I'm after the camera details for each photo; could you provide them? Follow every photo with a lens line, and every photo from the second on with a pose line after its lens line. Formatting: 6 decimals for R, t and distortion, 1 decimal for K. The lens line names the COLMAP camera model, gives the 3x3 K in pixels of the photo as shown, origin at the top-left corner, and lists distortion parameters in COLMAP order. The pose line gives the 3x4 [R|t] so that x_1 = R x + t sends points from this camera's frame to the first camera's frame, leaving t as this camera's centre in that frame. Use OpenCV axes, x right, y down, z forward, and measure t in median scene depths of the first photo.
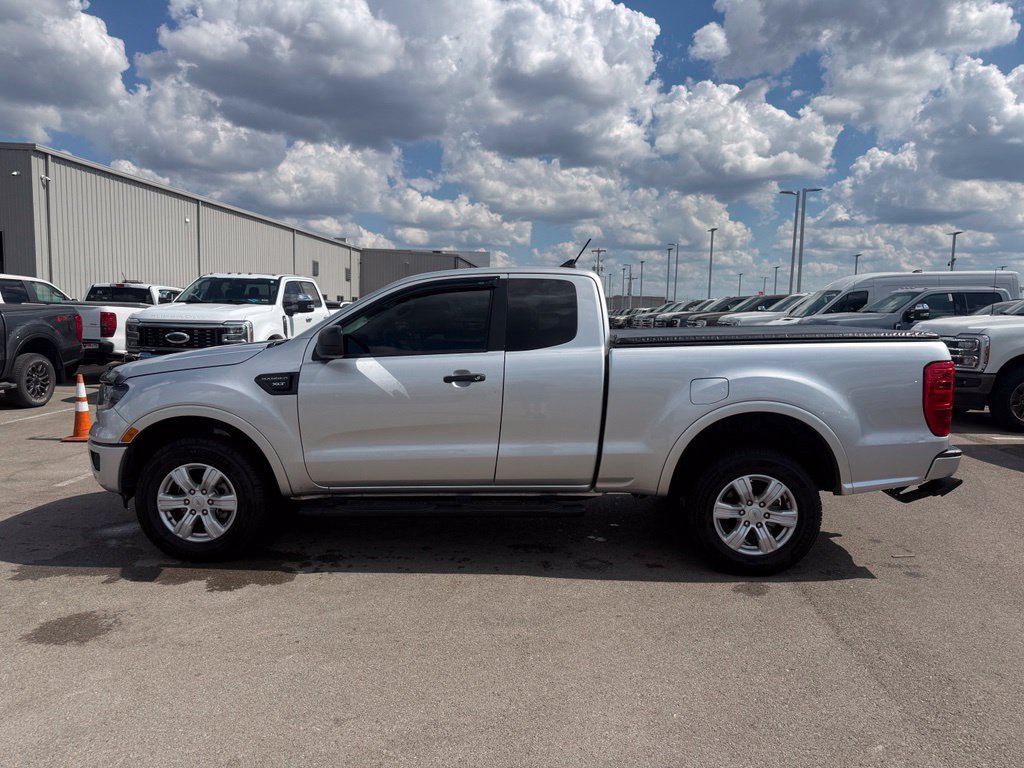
lens RADIAL K [[716.6, 0, 512.0], [0, 716.6, 384.0], [0, 0, 1]] dist [0.006594, 0.000391]
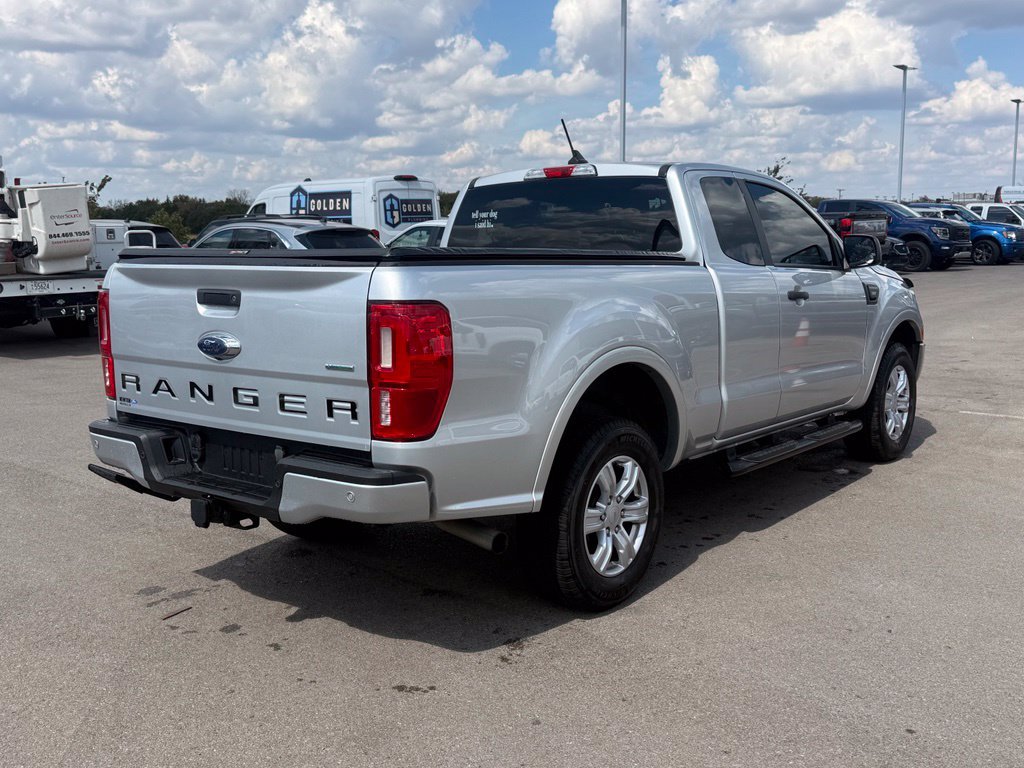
lens RADIAL K [[1021.8, 0, 514.4], [0, 1021.8, 393.3], [0, 0, 1]] dist [0.045683, -0.022185]
pose [[-0.586324, 0.119633, -0.801194, 1.160102], [-0.077022, 0.976322, 0.202148, -0.163521], [0.806407, 0.180233, -0.563227, 1.856127]]
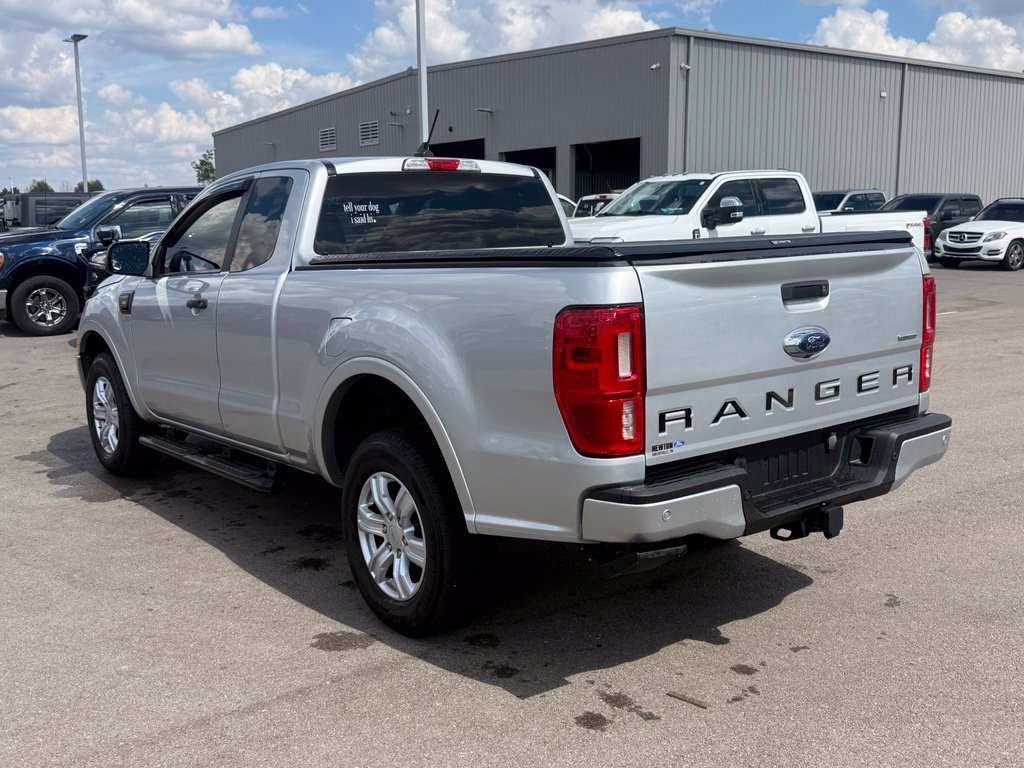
lens RADIAL K [[1020.4, 0, 512.0], [0, 1020.4, 384.0], [0, 0, 1]] dist [0.032433, 0.005670]
pose [[0.652967, 0.094244, -0.751500, 1.062828], [-0.052619, 0.995475, 0.079121, -0.029303], [0.755556, -0.012120, 0.654972, 0.484412]]
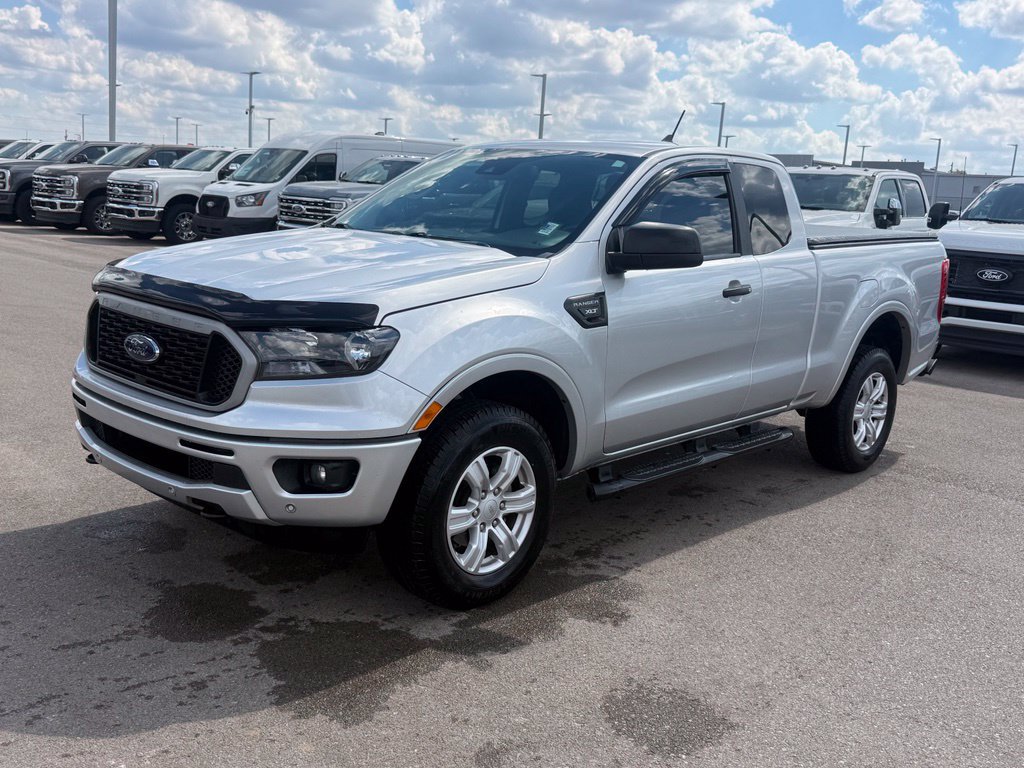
lens RADIAL K [[1020.4, 0, 512.0], [0, 1020.4, 384.0], [0, 0, 1]] dist [0.032433, 0.005670]
pose [[0.649182, -0.109679, 0.752684, -1.082594], [0.017146, 0.991408, 0.129678, -0.055760], [-0.760440, -0.071279, 0.645484, 0.442798]]
